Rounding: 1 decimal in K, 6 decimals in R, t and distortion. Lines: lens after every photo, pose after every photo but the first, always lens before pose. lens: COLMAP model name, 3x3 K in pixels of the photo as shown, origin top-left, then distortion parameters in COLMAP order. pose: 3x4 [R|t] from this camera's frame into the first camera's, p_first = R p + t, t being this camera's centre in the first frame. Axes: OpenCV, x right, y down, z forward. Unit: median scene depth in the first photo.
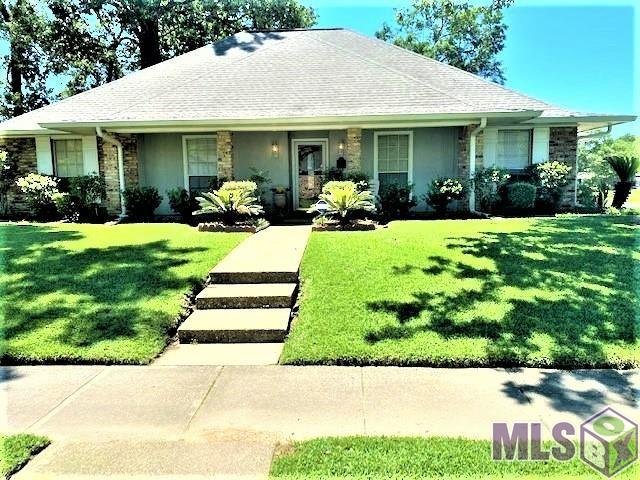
lens RADIAL K [[493.3, 0, 320.0], [0, 493.3, 240.0], [0, 0, 1]] dist [-0.000635, -0.001325]
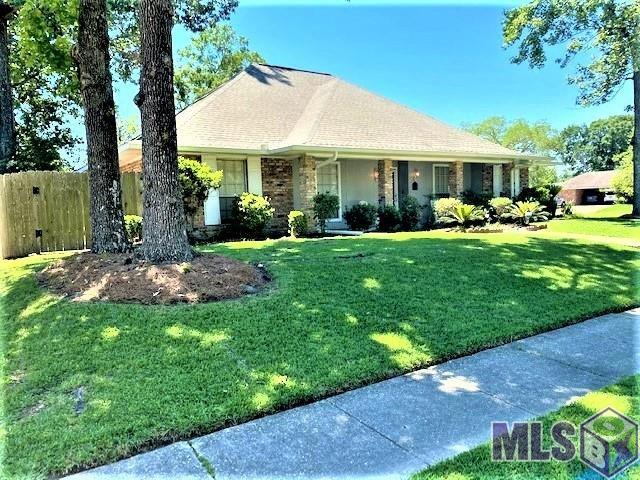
lens RADIAL K [[493.3, 0, 320.0], [0, 493.3, 240.0], [0, 0, 1]] dist [-0.000635, -0.001325]
pose [[0.815523, -0.047345, 0.576785, -0.970856], [0.077574, 0.996597, -0.027878, 0.002098], [-0.573502, 0.067479, 0.816420, 0.091872]]
